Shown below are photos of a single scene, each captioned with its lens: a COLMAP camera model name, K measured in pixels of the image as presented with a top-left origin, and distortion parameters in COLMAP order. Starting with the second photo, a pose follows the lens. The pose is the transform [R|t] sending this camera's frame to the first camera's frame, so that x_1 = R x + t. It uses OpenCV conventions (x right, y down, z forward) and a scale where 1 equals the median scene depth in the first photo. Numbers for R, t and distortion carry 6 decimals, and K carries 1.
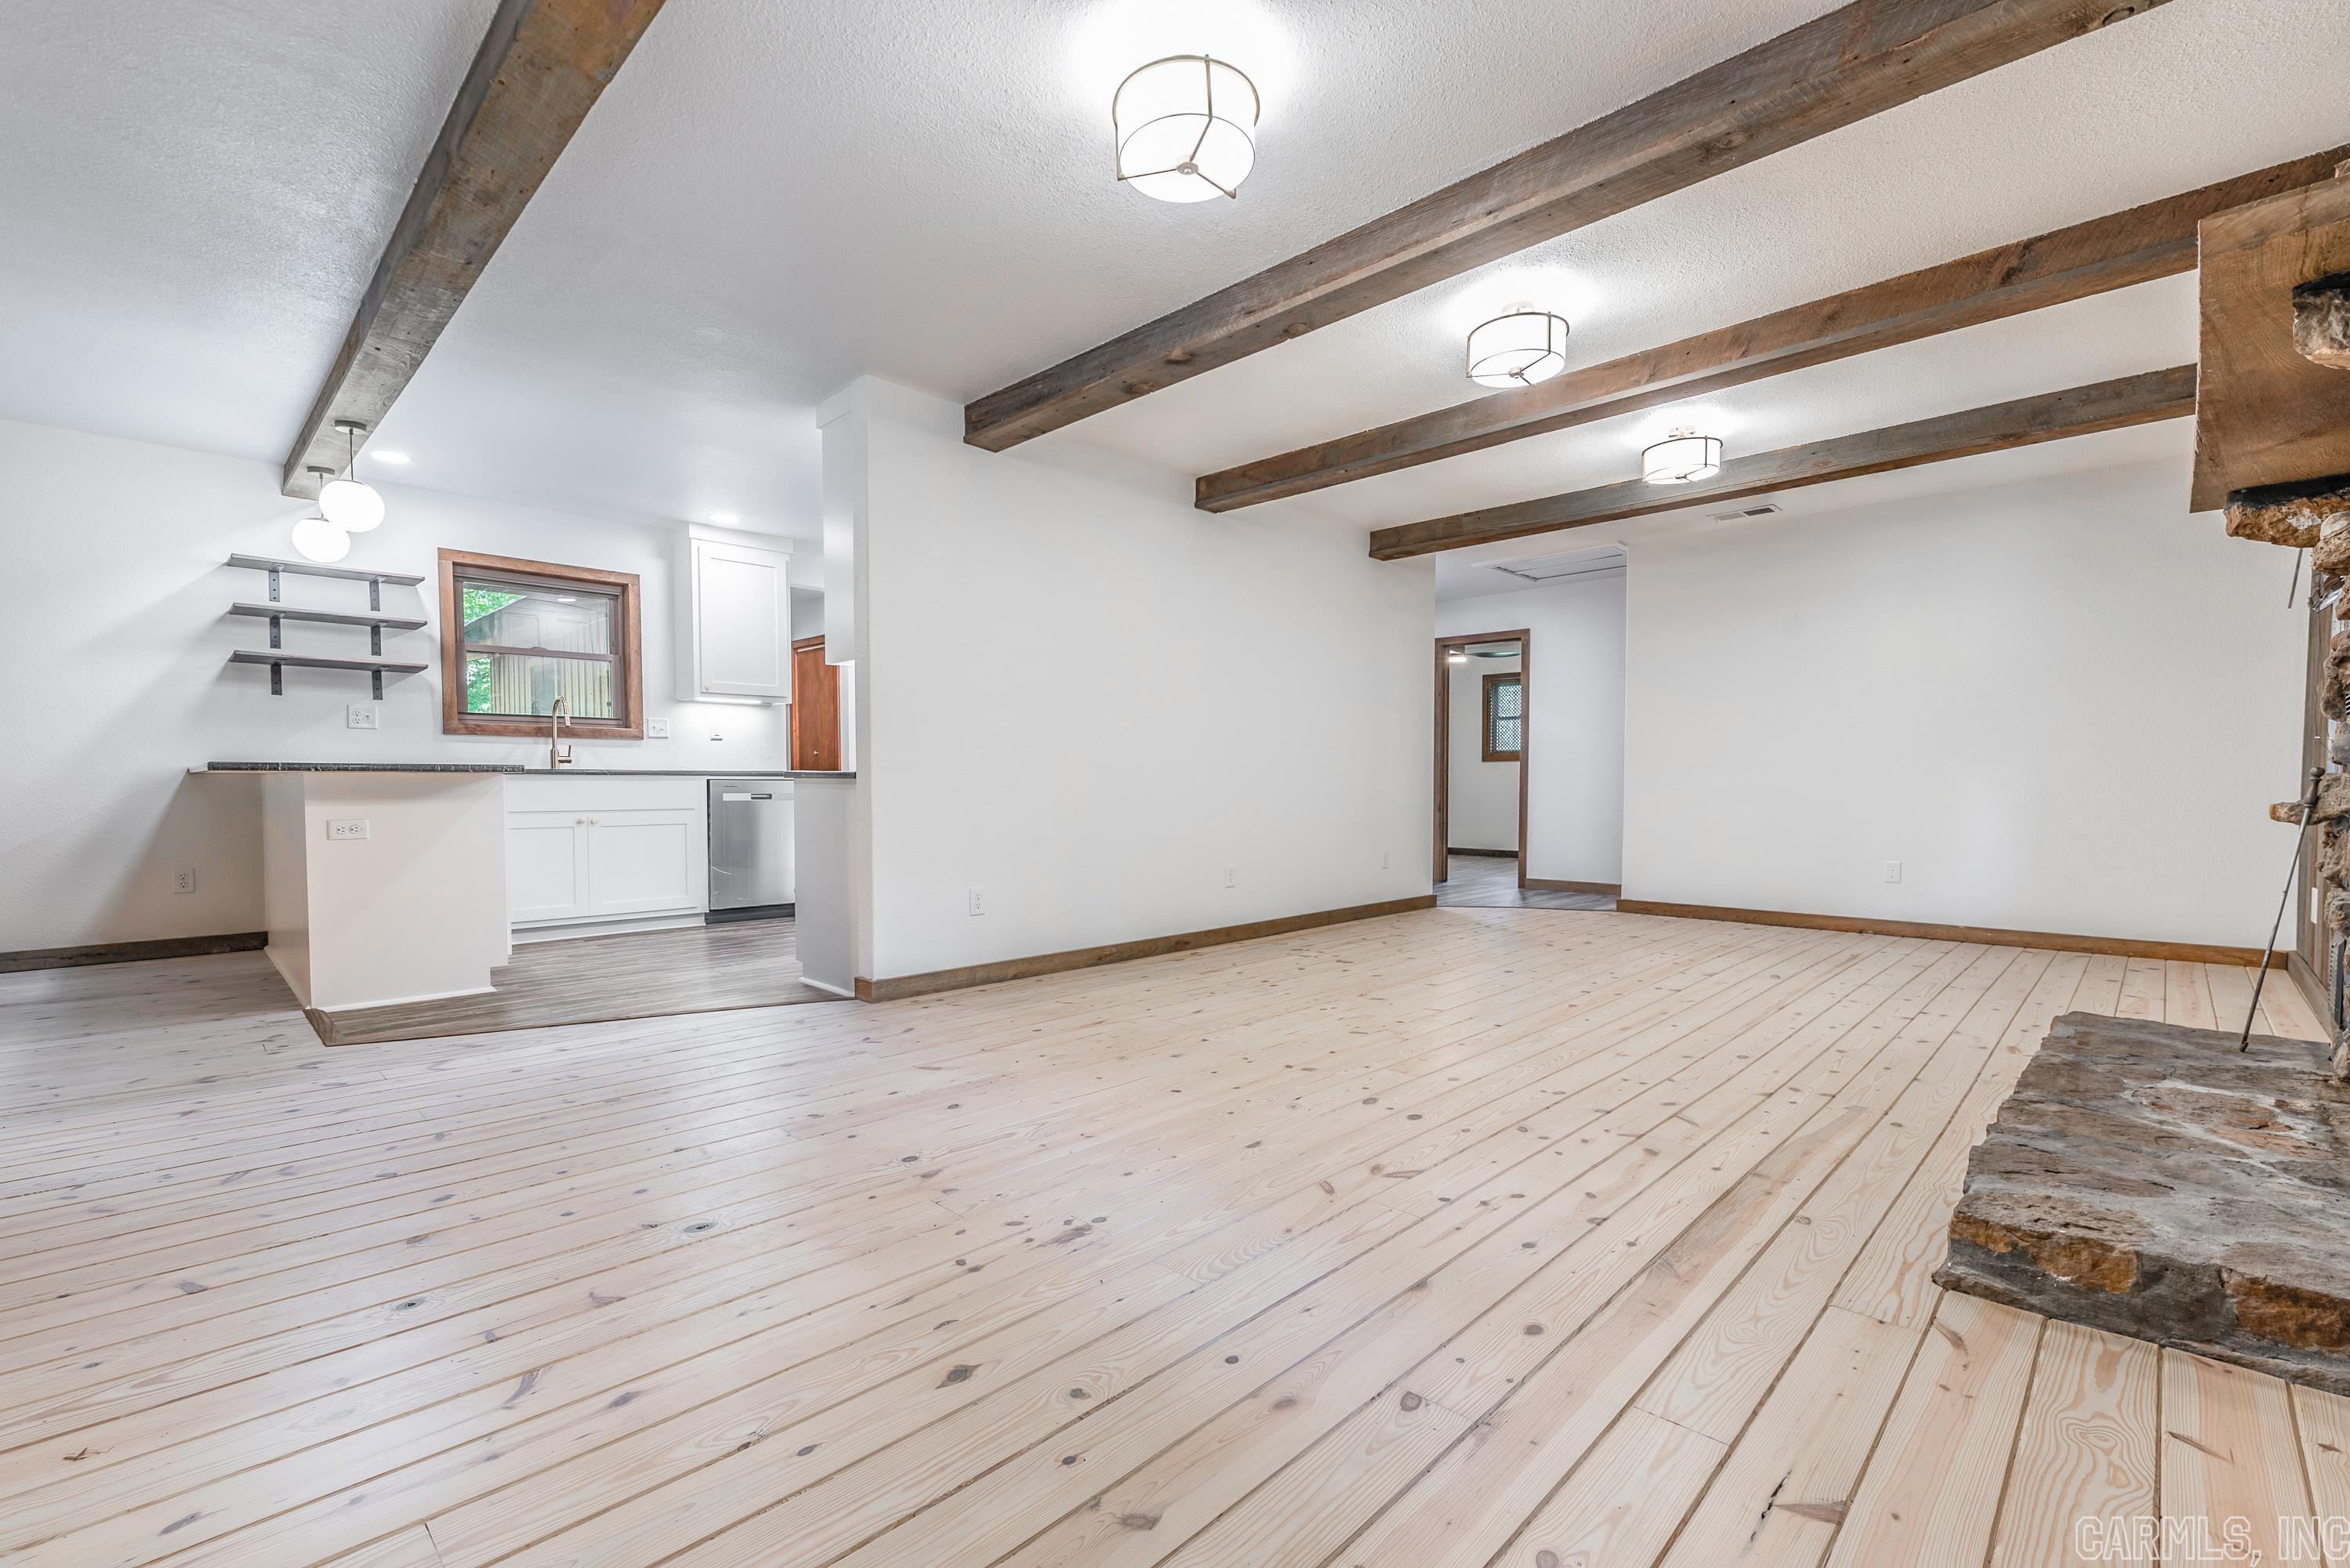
lens RADIAL K [[1016.1, 0, 1186.4], [0, 1016.1, 820.5], [0, 0, 1]] dist [0.000328, 0.000398]
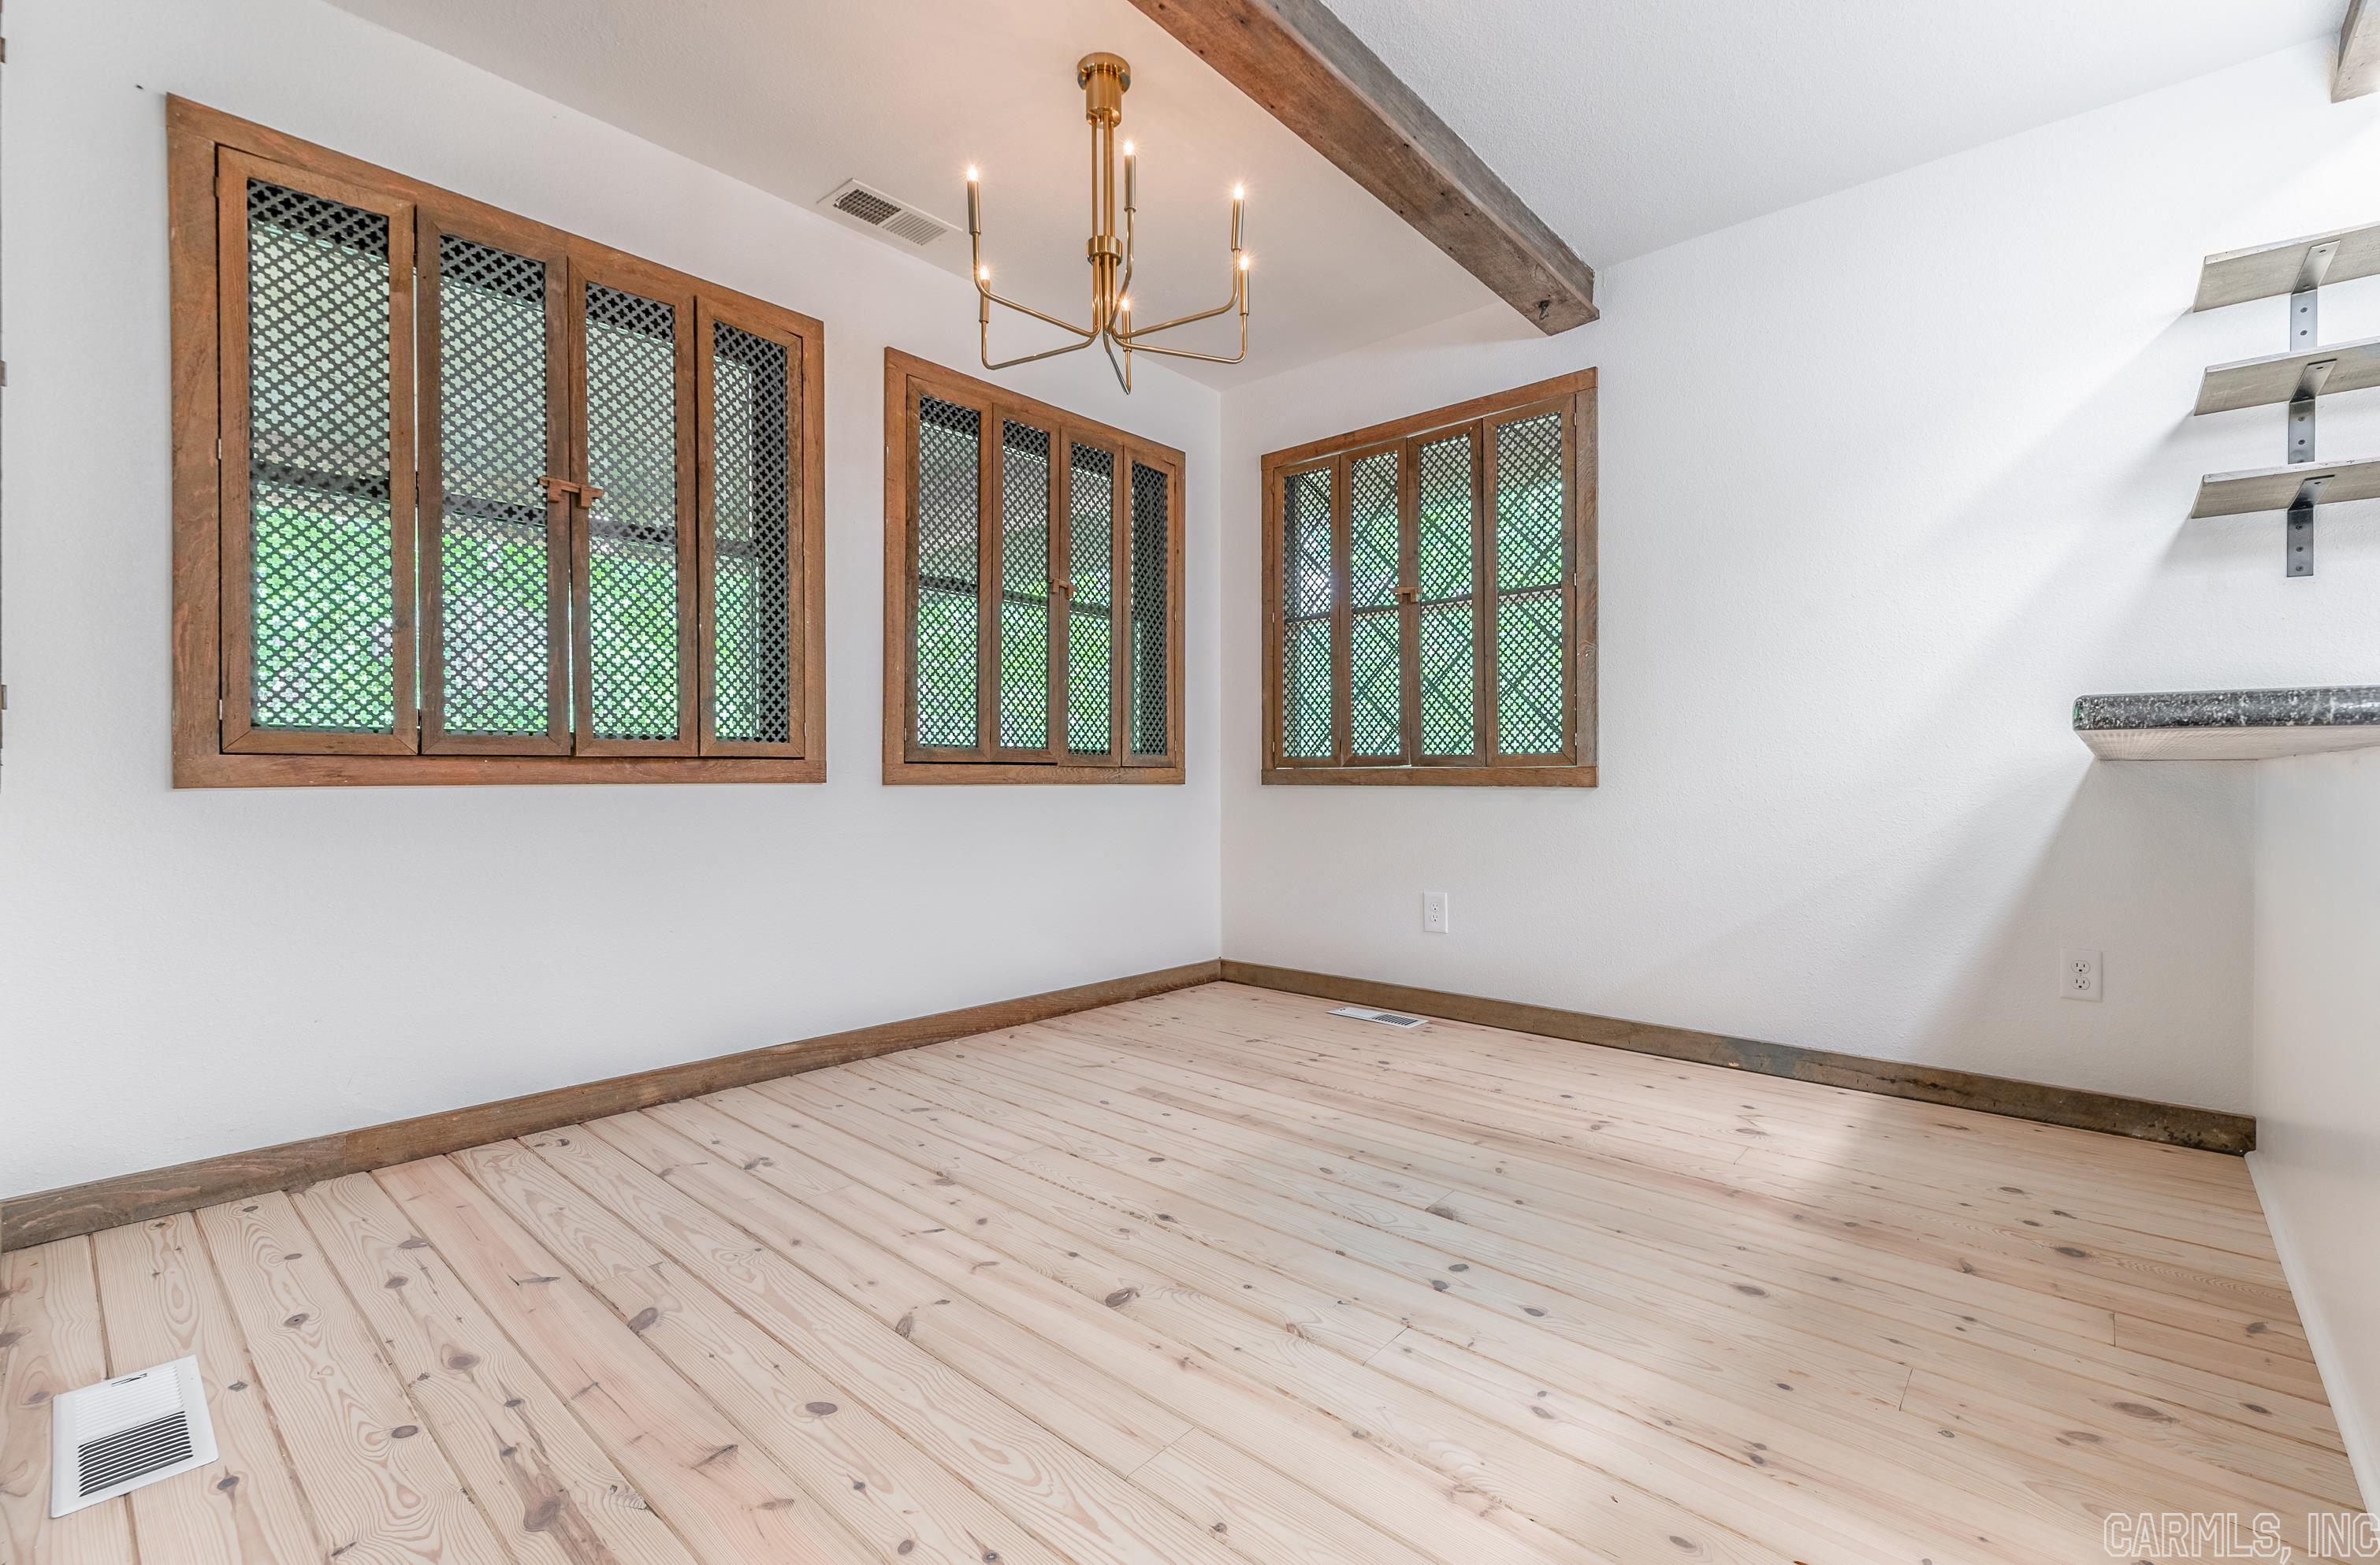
lens RADIAL K [[1031.3, 0, 1201.9], [0, 1031.3, 778.5], [0, 0, 1]] dist [0.000318, -0.000326]
pose [[0.046575, 0.003540, -0.998909, -0.523951], [-0.039879, 0.999203, 0.001681, -0.022086], [0.998118, 0.039758, 0.046679, 0.566724]]
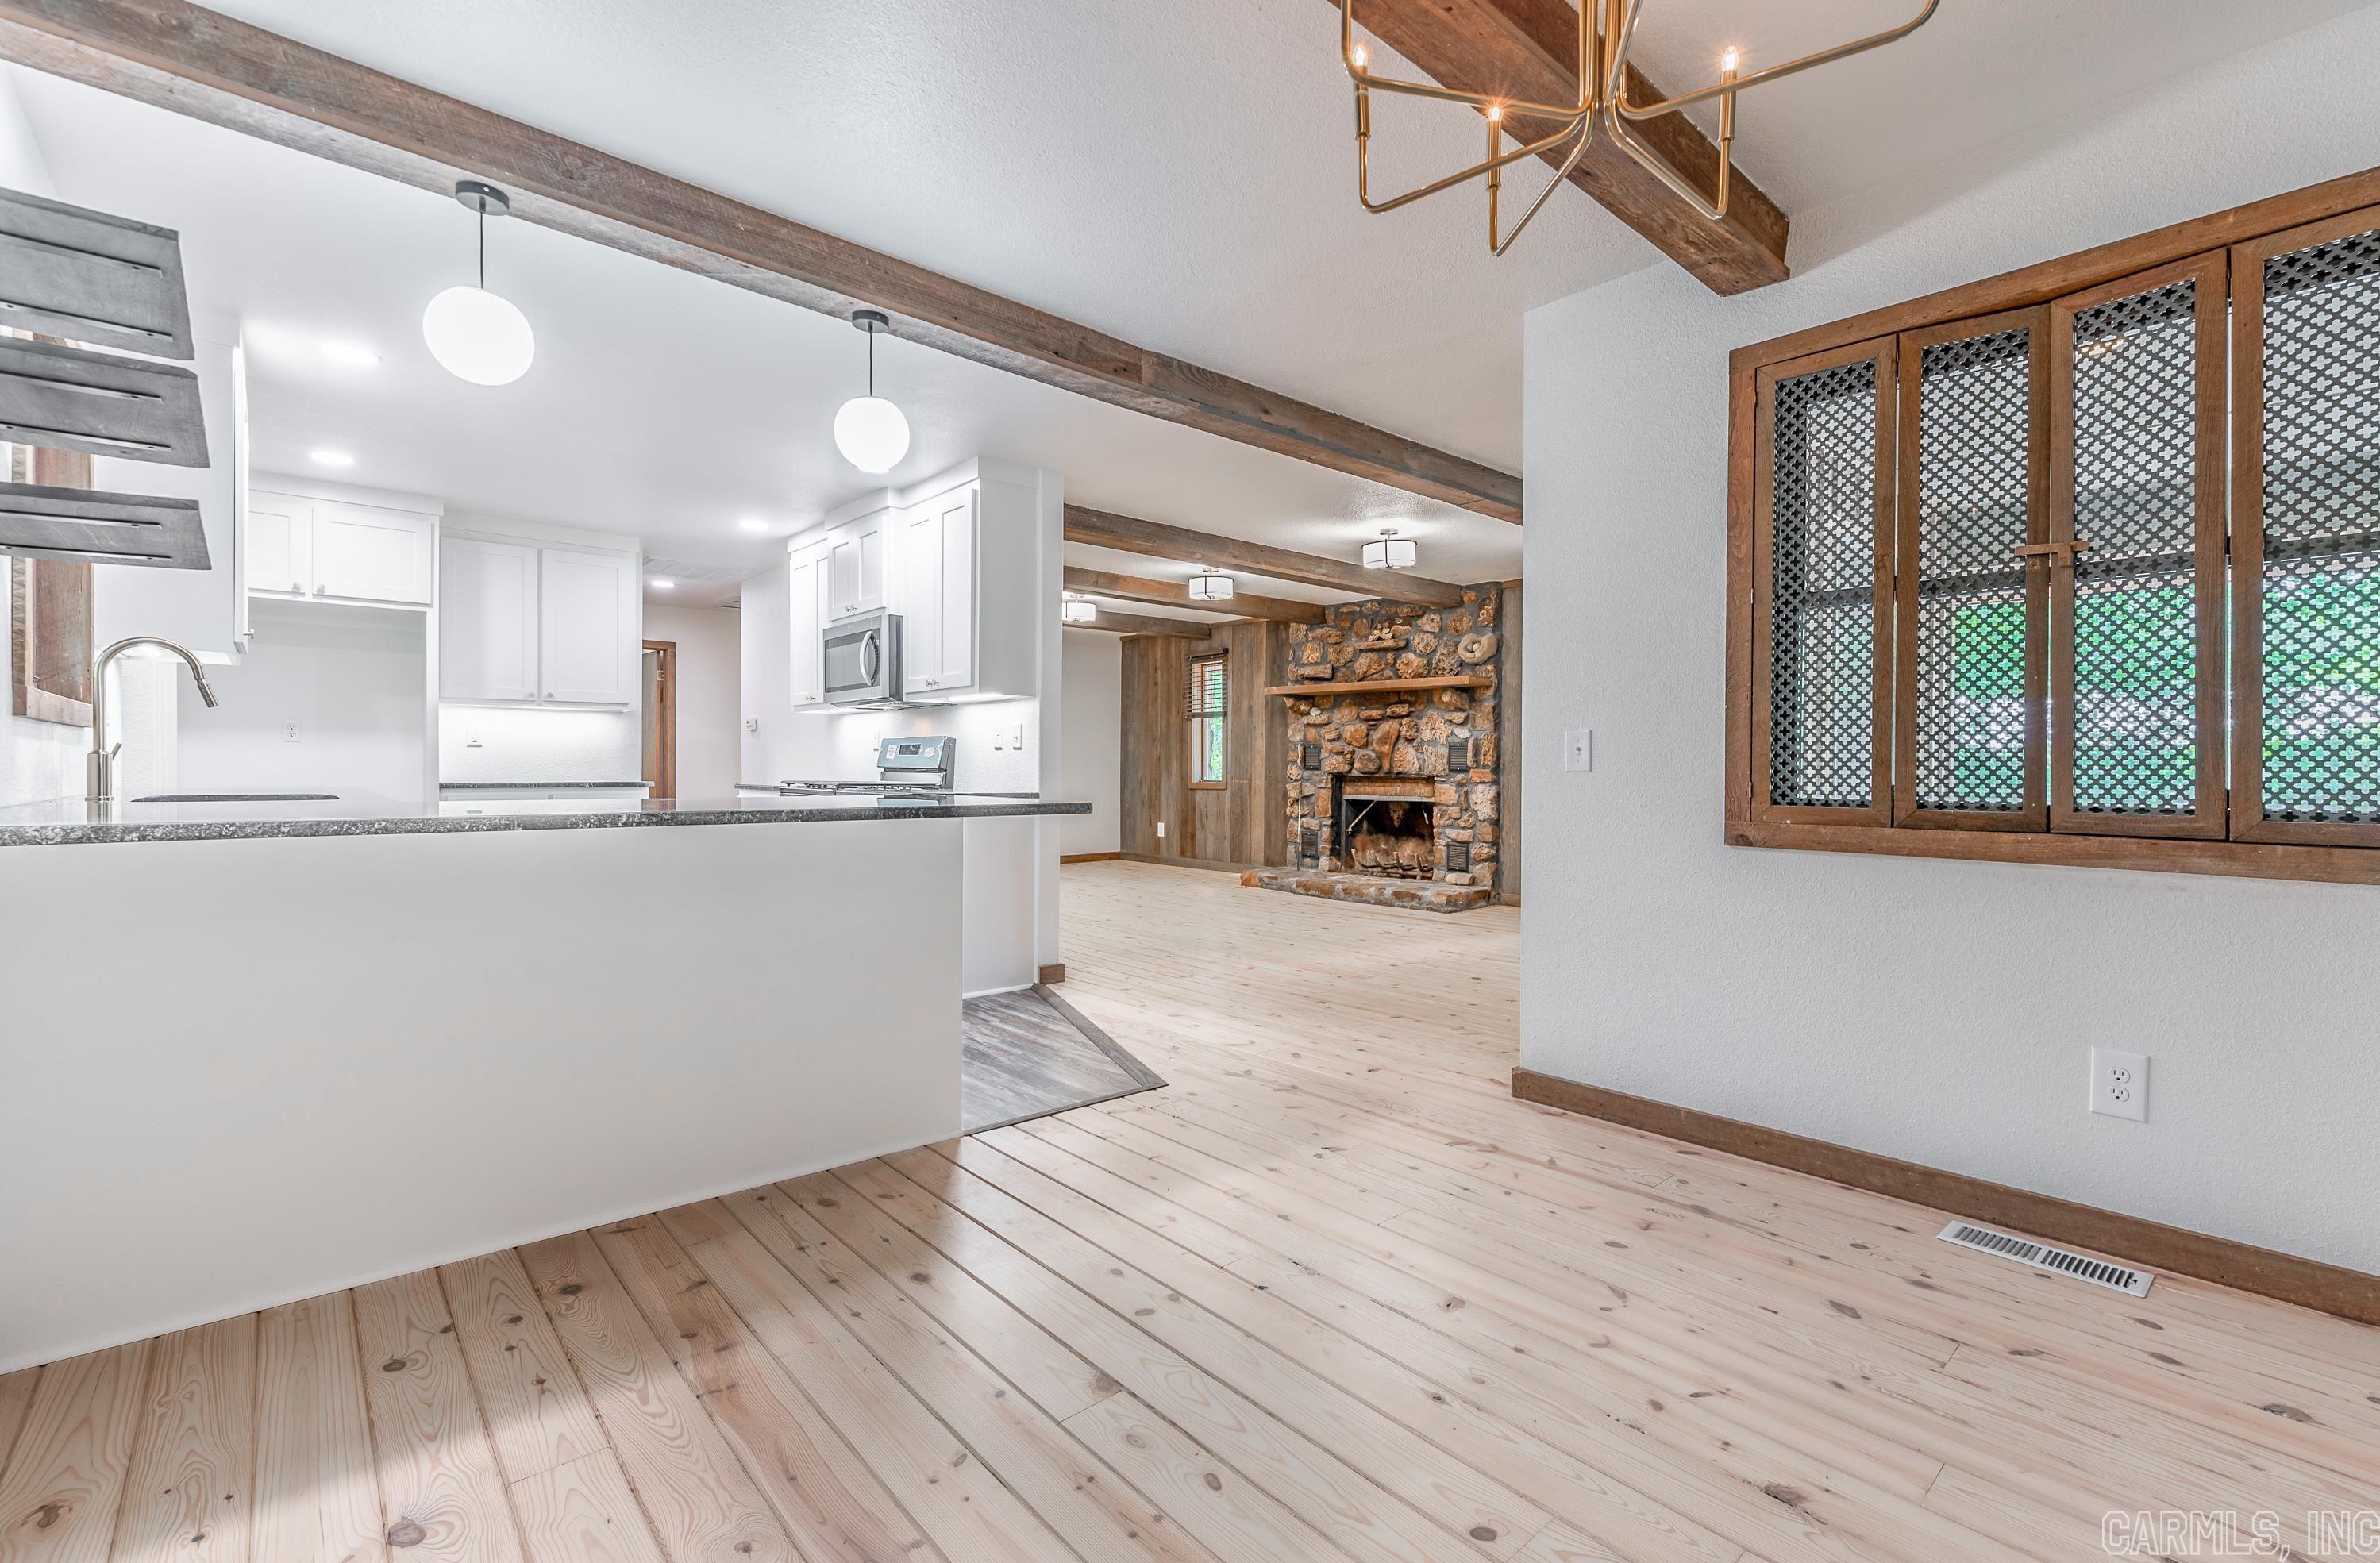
lens RADIAL K [[1031.3, 0, 1201.9], [0, 1031.3, 777.5], [0, 0, 1]] dist [0.000318, -0.000326]
pose [[0.071096, -0.010948, 0.997409, -1.302568], [0.031575, 0.999463, 0.008720, -0.060824], [-0.996970, 0.030873, 0.071404, 0.627256]]
